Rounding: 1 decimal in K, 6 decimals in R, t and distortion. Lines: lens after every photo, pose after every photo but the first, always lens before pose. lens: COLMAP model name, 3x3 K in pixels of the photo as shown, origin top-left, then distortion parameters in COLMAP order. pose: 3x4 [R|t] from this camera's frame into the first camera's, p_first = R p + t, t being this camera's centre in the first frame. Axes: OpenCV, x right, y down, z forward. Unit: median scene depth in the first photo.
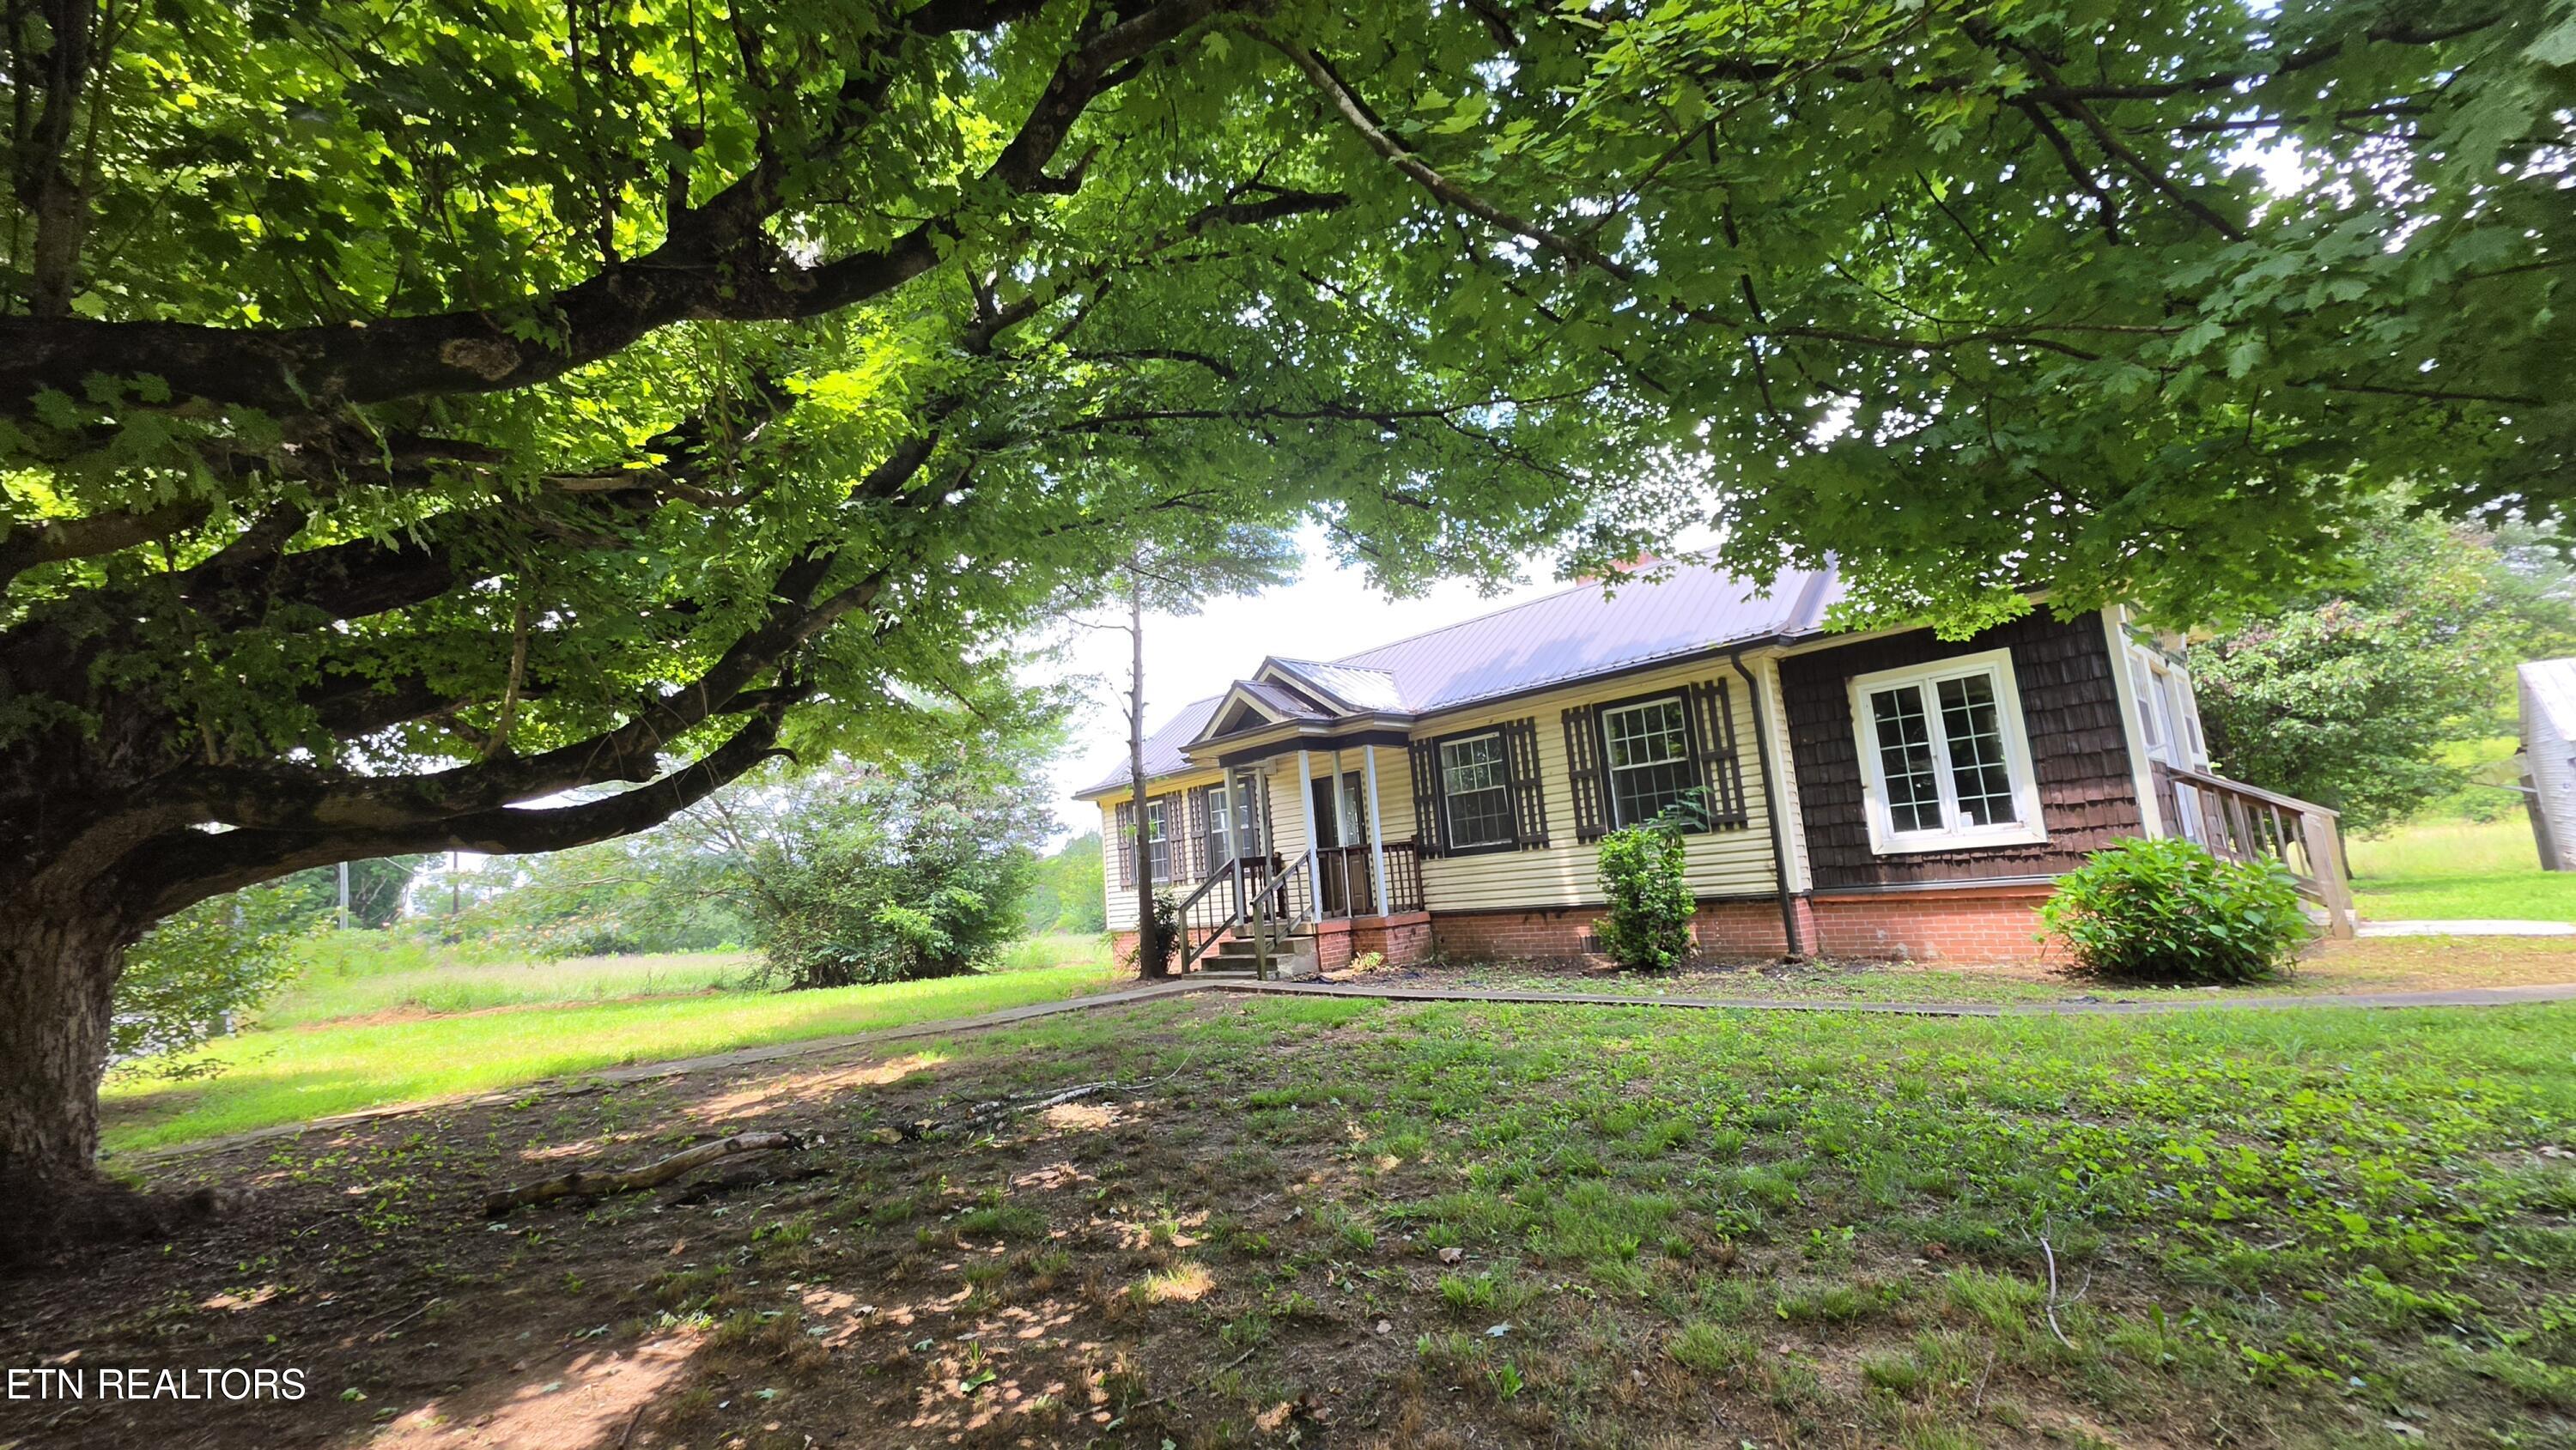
lens RADIAL K [[1017.0, 0, 1259.1], [0, 1017.0, 734.5], [0, 0, 1]] dist [-0.002814, -0.000168]
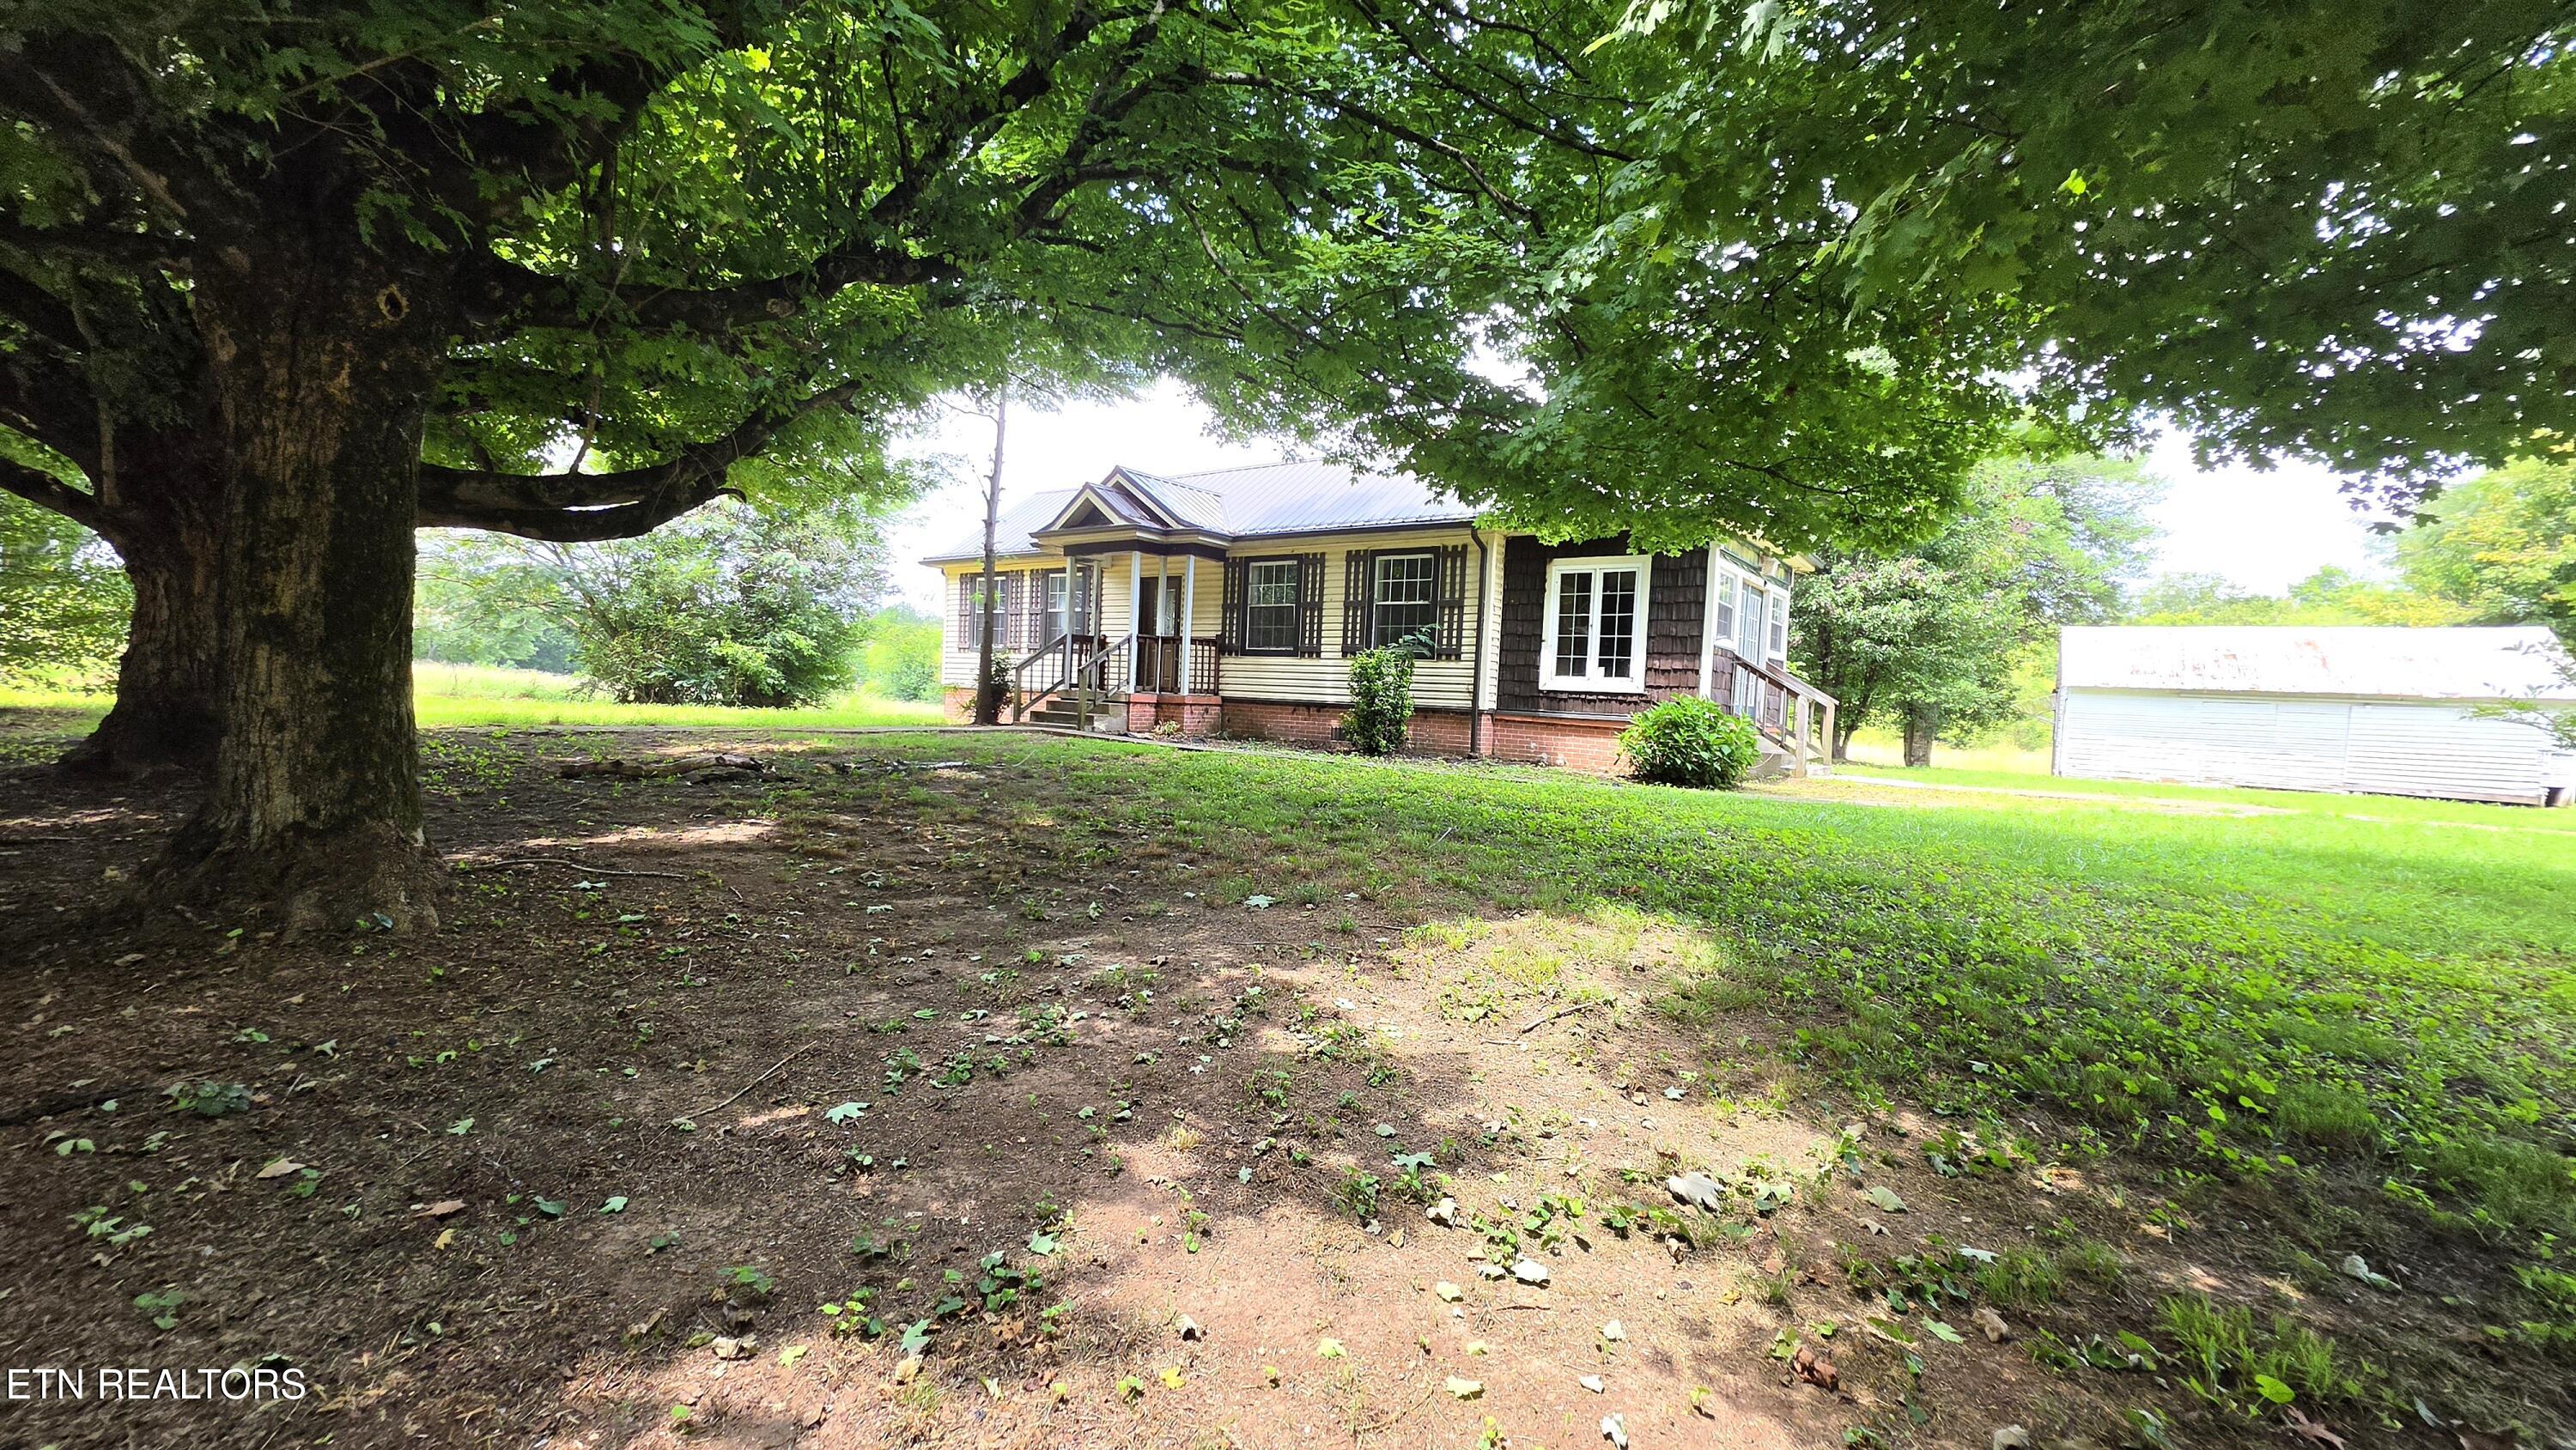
lens RADIAL K [[947.9, 0, 1277.4], [0, 947.9, 716.0], [0, 0, 1]] dist [-0.000378, 0.000080]
pose [[0.970583, 0.116129, 0.210910, -0.010958], [-0.151993, 0.974905, 0.162660, -0.002827], [-0.186727, -0.189932, 0.963877, -0.175627]]
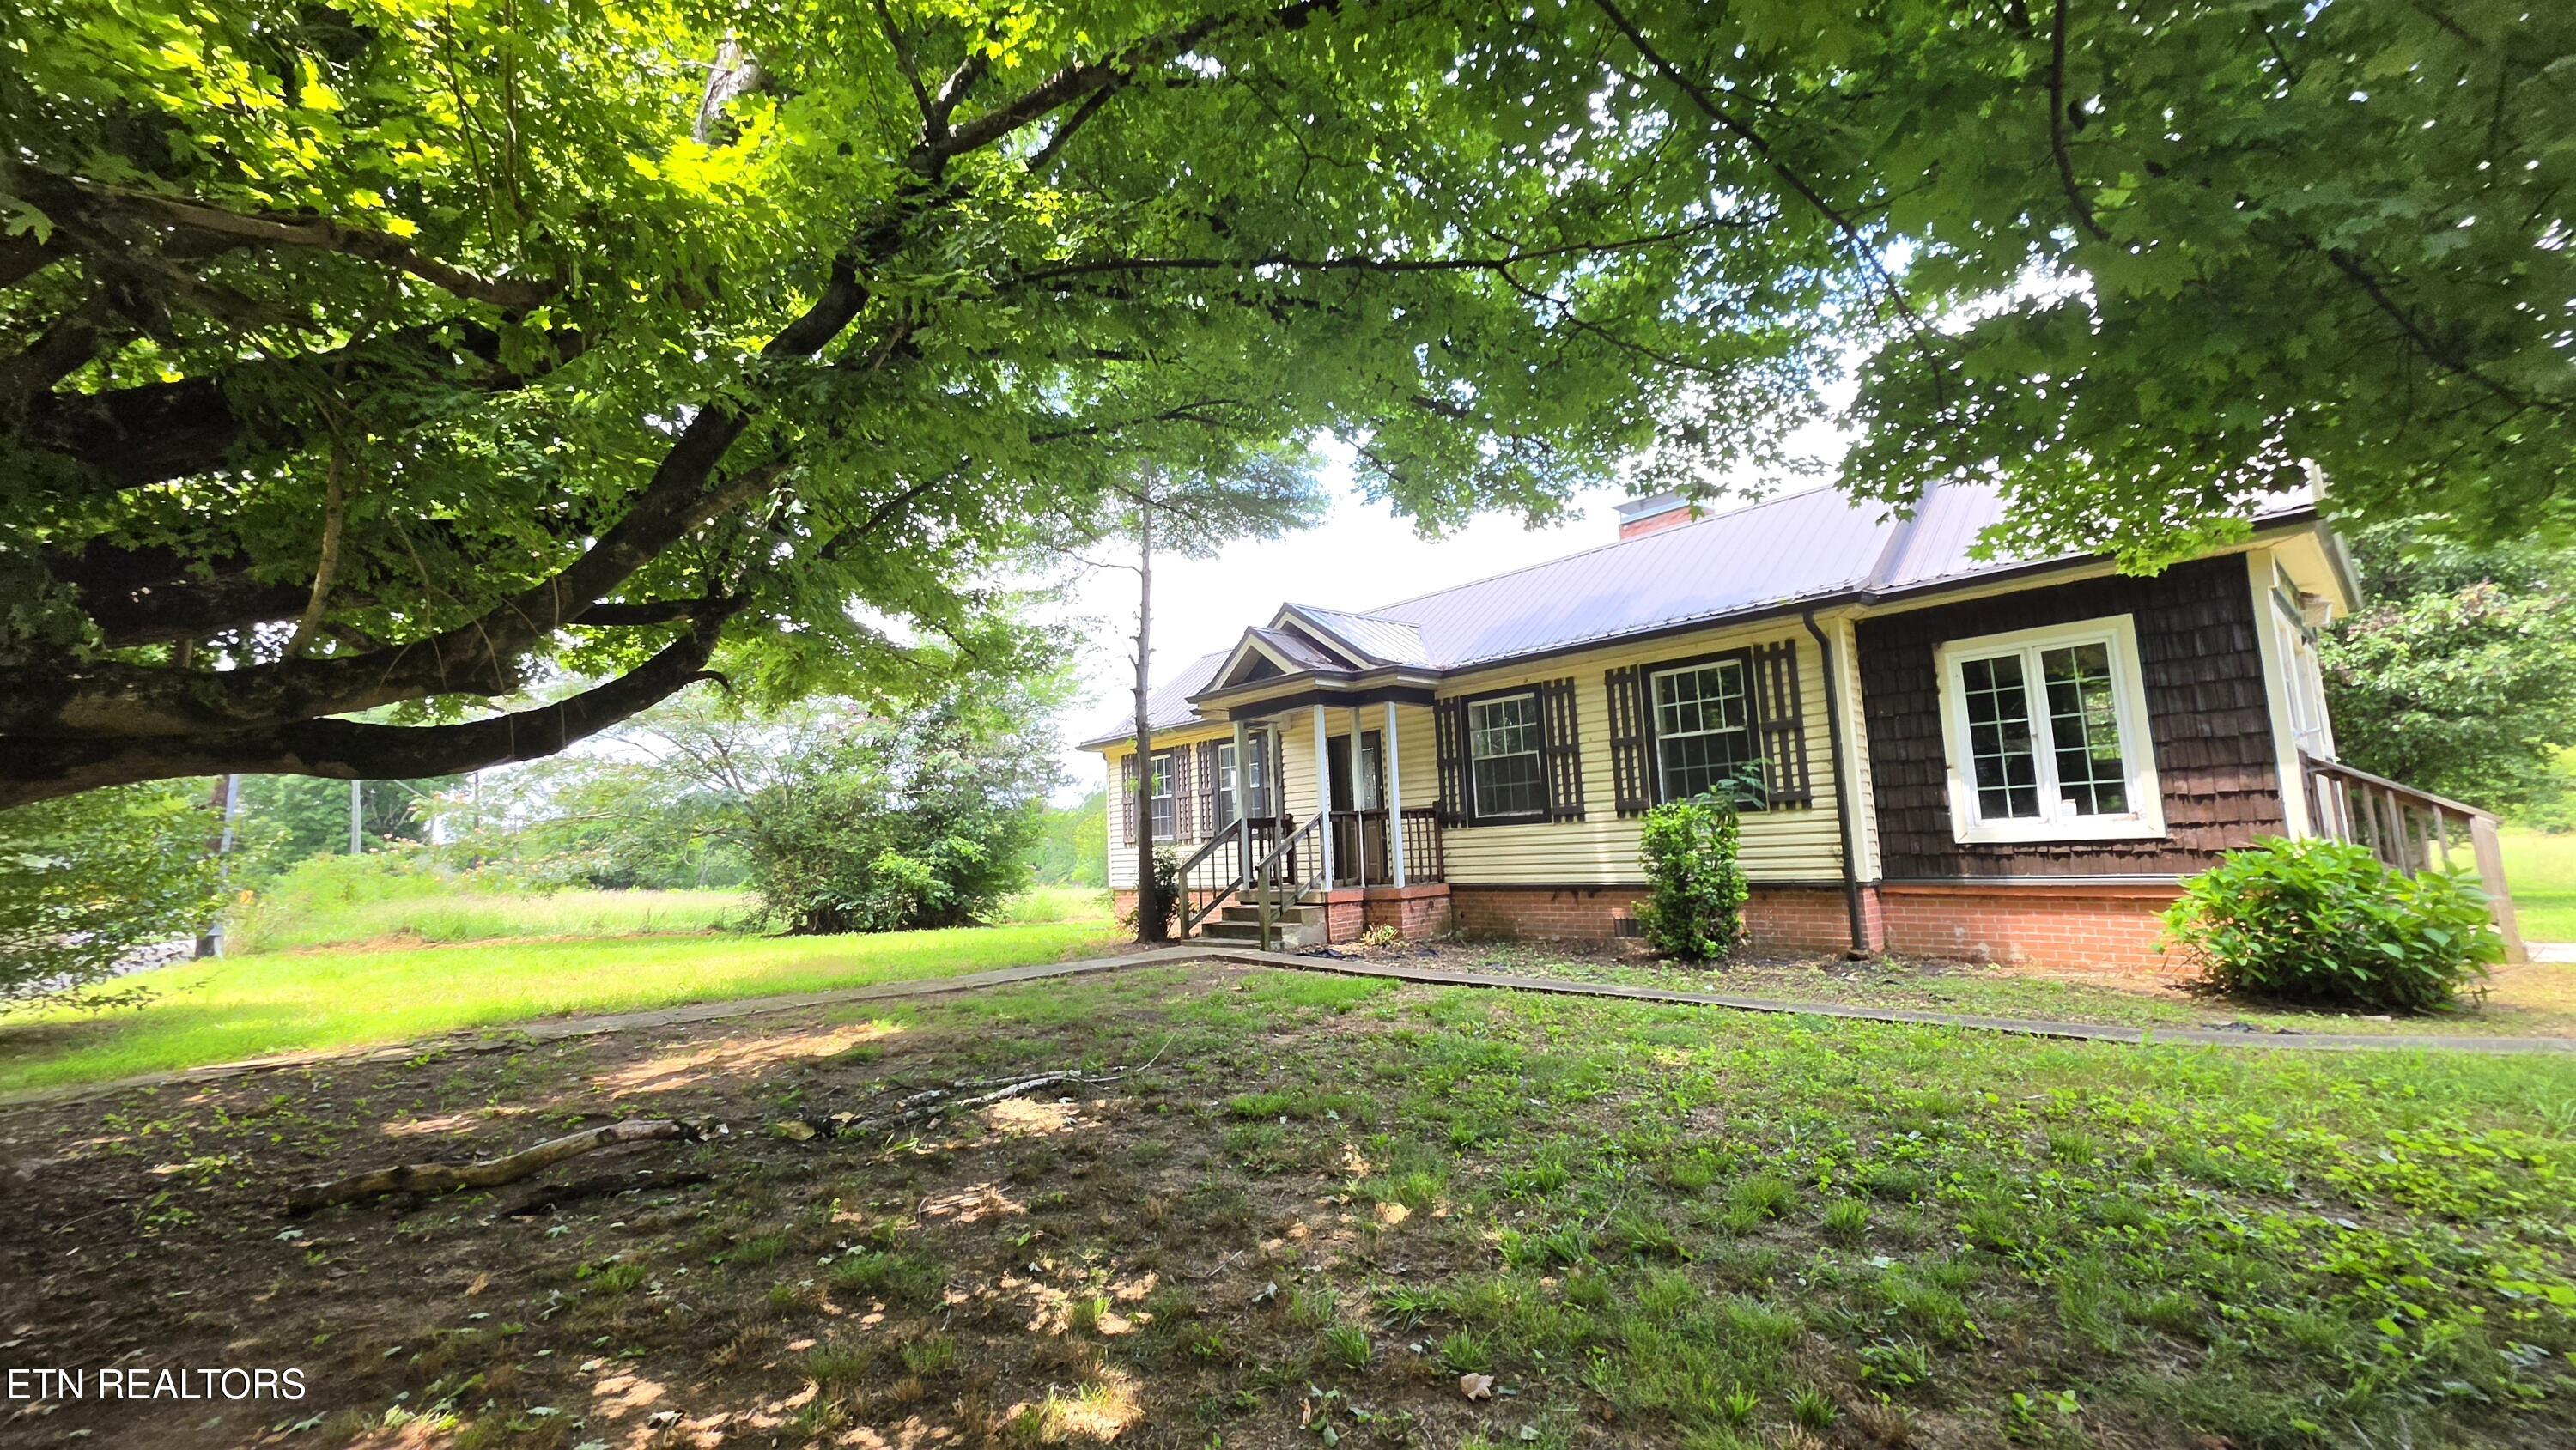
lens RADIAL K [[1037.7, 0, 1239.0], [0, 1037.7, 722.6], [0, 0, 1]] dist [-0.001958, 0.000030]
pose [[0.998629, 0.036569, -0.037443, 0.007740], [-0.035484, 0.998943, 0.029230, 0.007915], [0.038473, -0.027861, 0.998871, 0.066913]]
